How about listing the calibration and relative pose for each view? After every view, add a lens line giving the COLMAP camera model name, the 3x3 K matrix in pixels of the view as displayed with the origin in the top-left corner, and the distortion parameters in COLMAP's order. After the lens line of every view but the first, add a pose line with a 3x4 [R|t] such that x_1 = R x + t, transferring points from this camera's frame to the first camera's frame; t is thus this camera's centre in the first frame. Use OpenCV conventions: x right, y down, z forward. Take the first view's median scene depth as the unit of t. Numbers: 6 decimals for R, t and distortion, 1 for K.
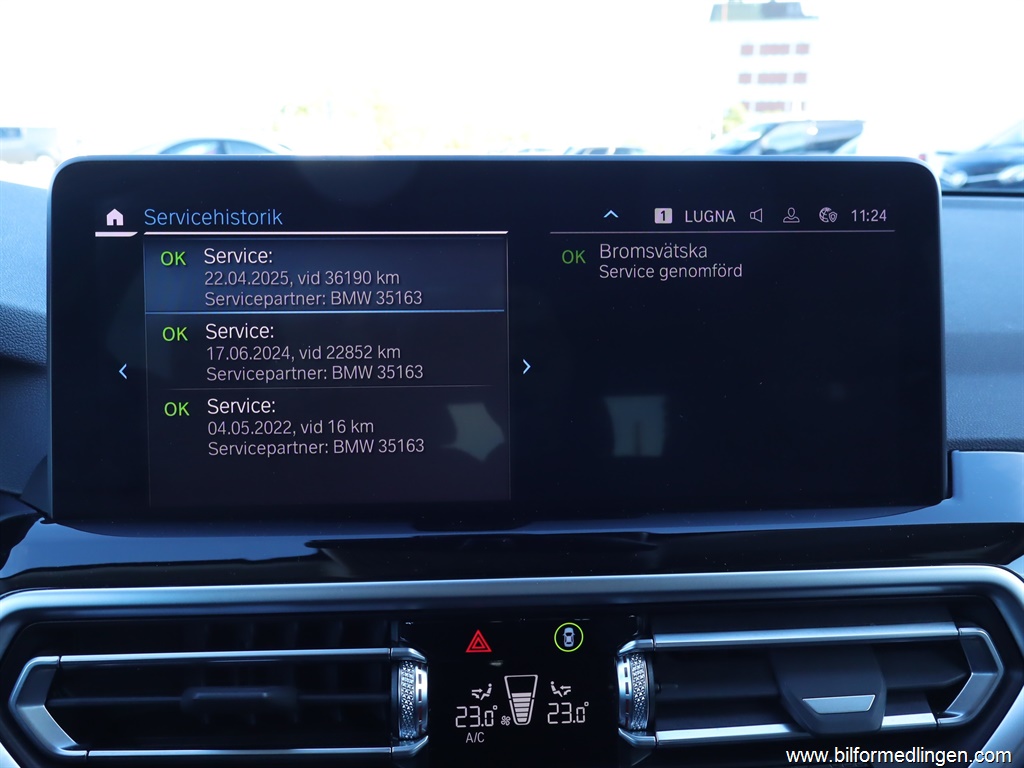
lens RADIAL K [[834.3, 0, 509.2], [0, 834.3, 384.0], [0, 0, 1]] dist [-0.002660, -0.000625]
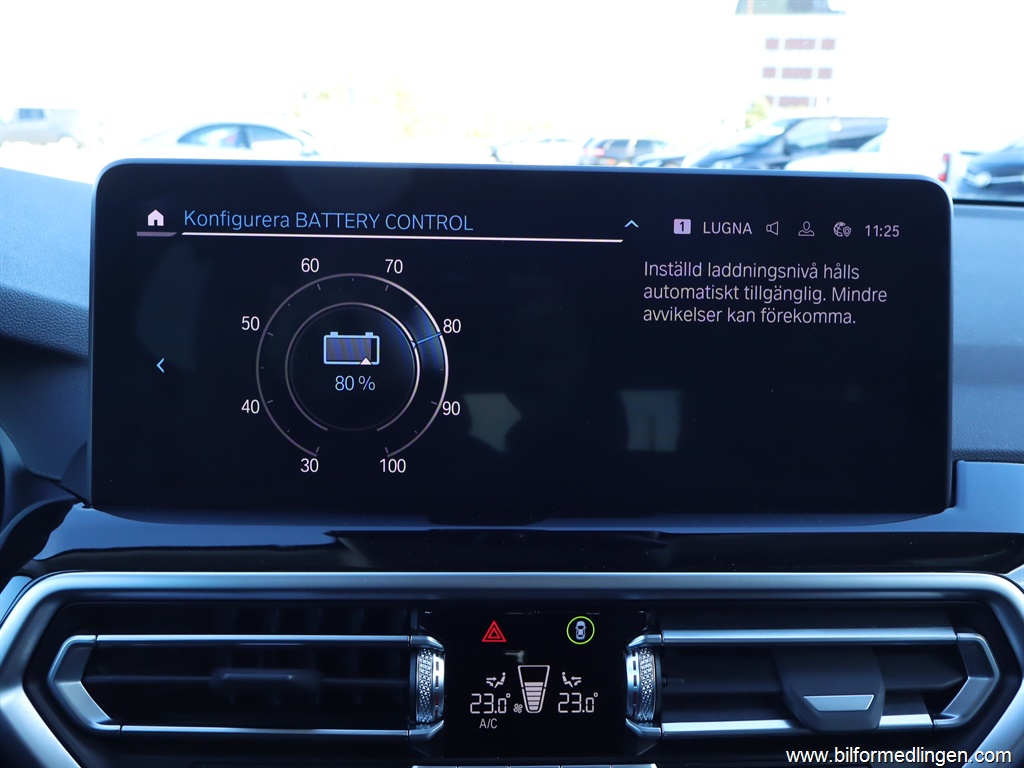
lens RADIAL K [[833.6, 0, 512.0], [0, 833.6, 384.0], [0, 0, 1]] dist [0.007457, -0.011378]
pose [[0.999609, 0.024199, -0.014017, -0.007018], [-0.024049, 0.999652, 0.010818, -0.013990], [0.014274, -0.010477, 0.999843, -0.041994]]
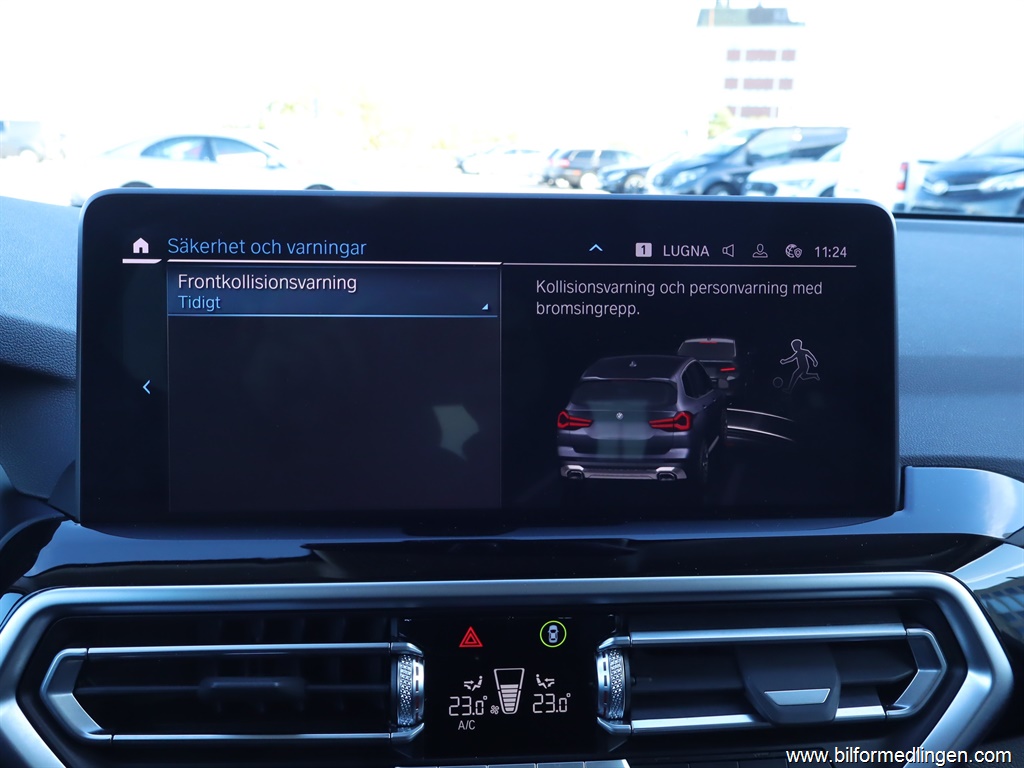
lens RADIAL K [[835.0, 0, 504.4], [0, 835.0, 386.0], [0, 0, 1]] dist [-0.003845, 0.000617]
pose [[0.999837, 0.011377, 0.014025, -0.011794], [-0.011389, 0.999935, 0.000785, -0.023016], [-0.014015, -0.000944, 0.999901, -0.096792]]
